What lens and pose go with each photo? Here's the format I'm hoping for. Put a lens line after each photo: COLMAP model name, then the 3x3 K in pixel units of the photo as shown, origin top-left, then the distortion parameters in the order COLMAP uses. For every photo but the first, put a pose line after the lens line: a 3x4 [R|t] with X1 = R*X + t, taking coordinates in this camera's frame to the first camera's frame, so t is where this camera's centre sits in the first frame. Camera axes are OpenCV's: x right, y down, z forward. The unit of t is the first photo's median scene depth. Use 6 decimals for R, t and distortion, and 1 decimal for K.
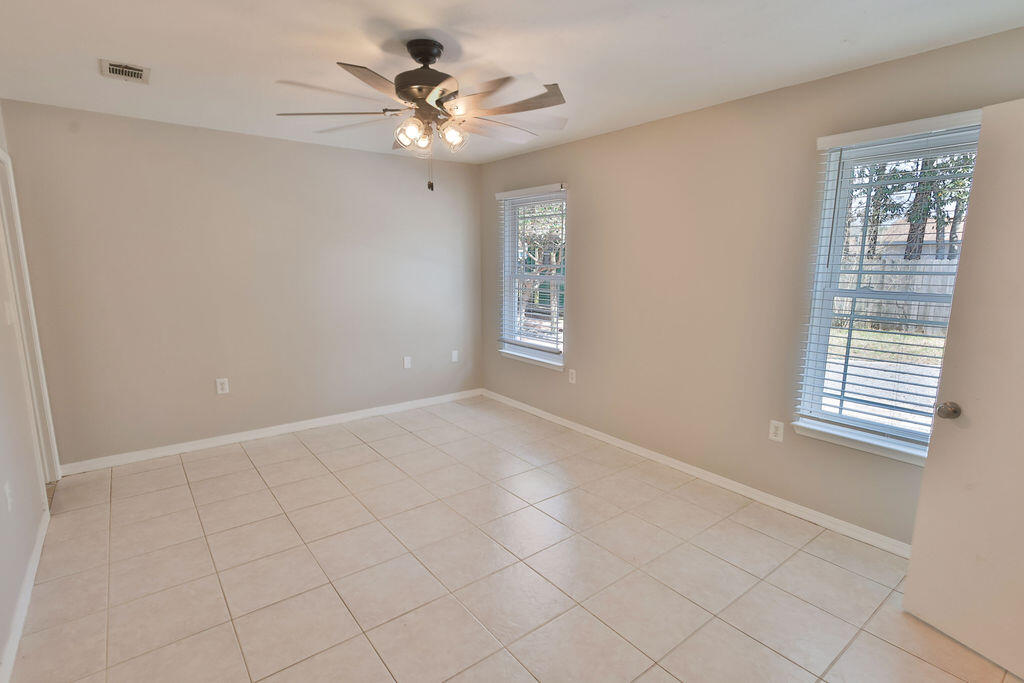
lens RADIAL K [[504.8, 0, 512.0], [0, 504.8, 341.5], [0, 0, 1]] dist [0.000225, 0.000159]
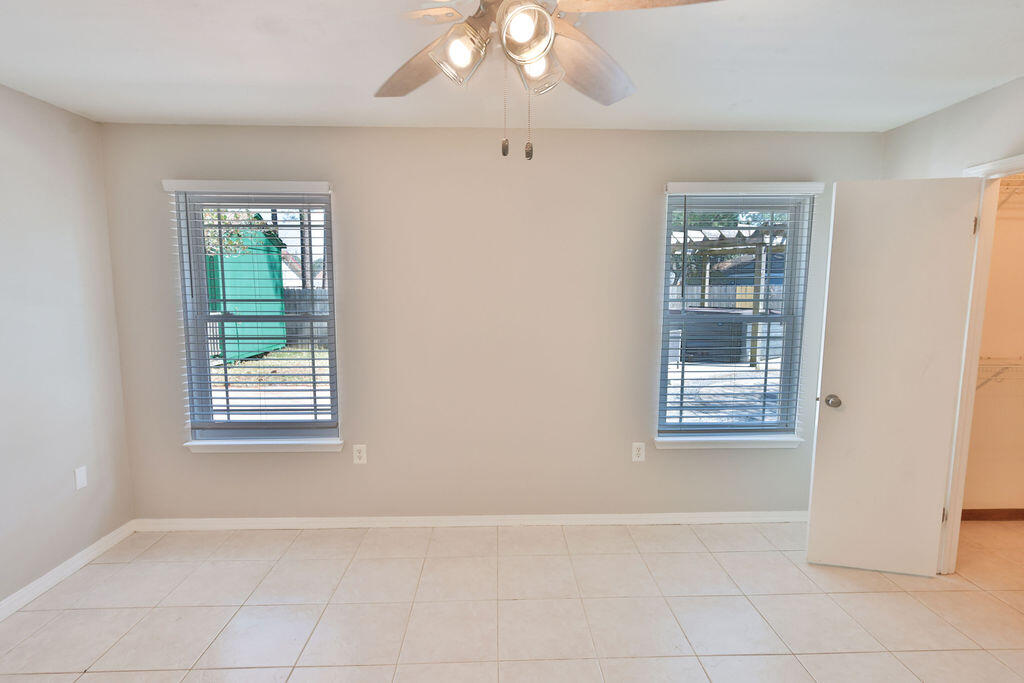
lens RADIAL K [[504.8, 0, 512.0], [0, 504.8, 341.5], [0, 0, 1]] dist [0.000225, 0.000159]
pose [[0.582817, -0.090643, 0.807532, -0.455917], [0.134636, 0.990796, 0.014043, -0.100336], [-0.801372, 0.100539, 0.589657, 0.566984]]
